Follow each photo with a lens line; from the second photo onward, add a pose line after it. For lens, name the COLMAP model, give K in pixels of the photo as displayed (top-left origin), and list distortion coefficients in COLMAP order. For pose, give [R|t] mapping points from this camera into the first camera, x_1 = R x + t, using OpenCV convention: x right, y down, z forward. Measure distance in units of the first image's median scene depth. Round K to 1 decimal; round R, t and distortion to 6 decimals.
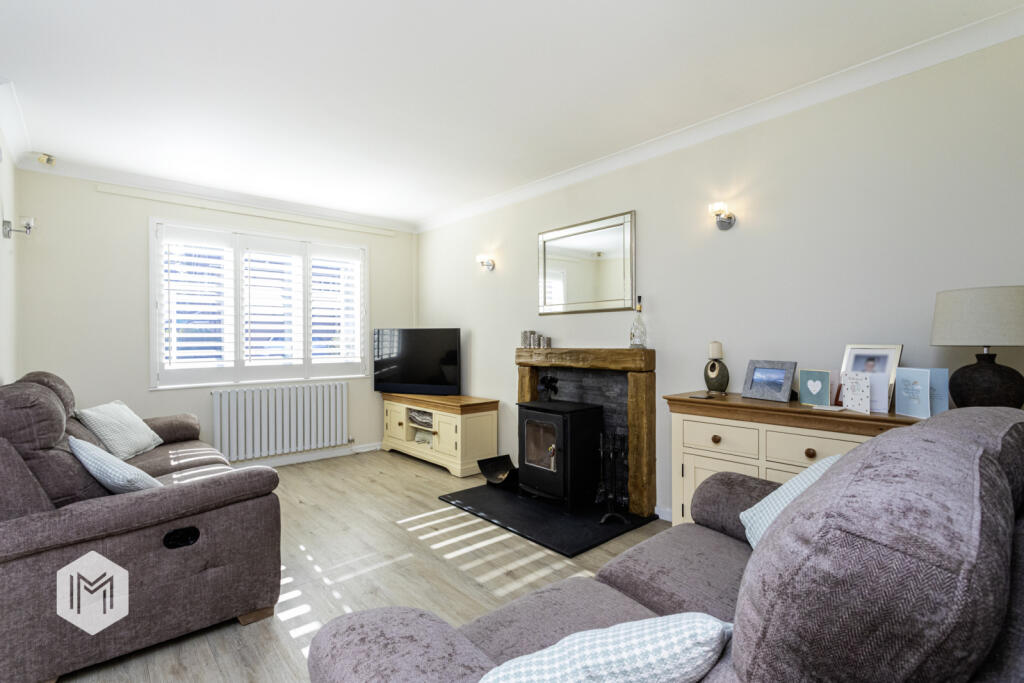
lens RADIAL K [[483.1, 0, 512.0], [0, 483.1, 341.5], [0, 0, 1]] dist [0.002305, 0.000434]
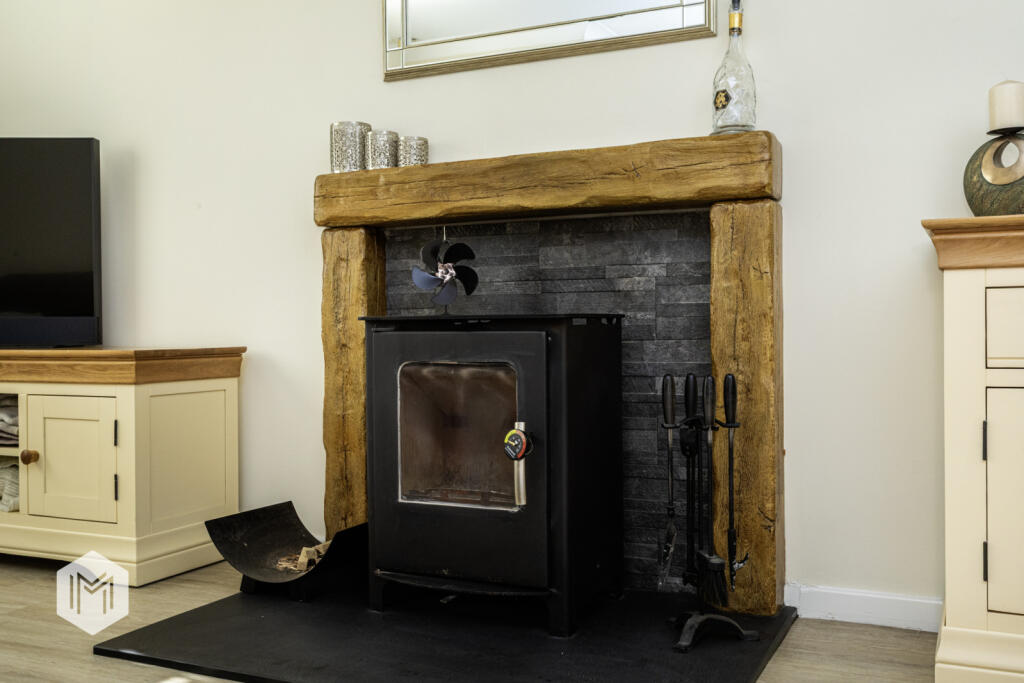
lens RADIAL K [[986.5, 0, 512.0], [0, 986.5, 341.5], [0, 0, 1]] dist [0.006490, -0.004560]
pose [[0.920298, -0.009285, 0.391109, -0.161380], [0.007432, 0.999953, 0.006253, 0.150592], [-0.391148, -0.002848, 0.920323, 0.397271]]
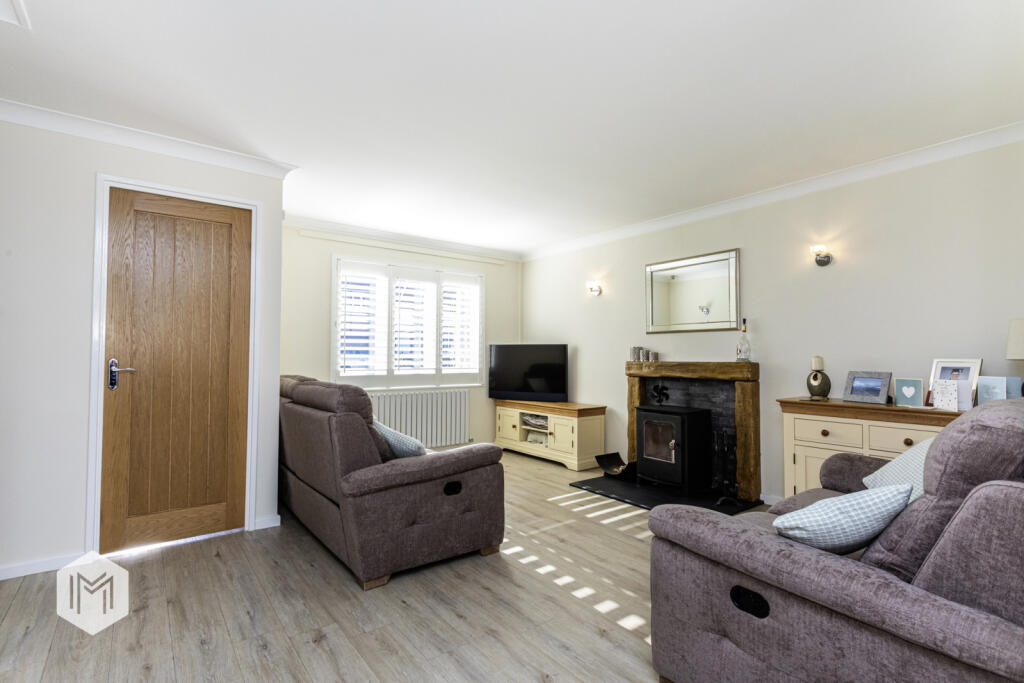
lens RADIAL K [[483.1, 0, 512.0], [0, 483.1, 341.5], [0, 0, 1]] dist [0.002305, 0.000434]
pose [[0.997334, 0.005205, -0.072790, -0.223633], [-0.007632, 0.999423, -0.033096, 0.007664], [0.072576, 0.033563, 0.996798, -0.243544]]
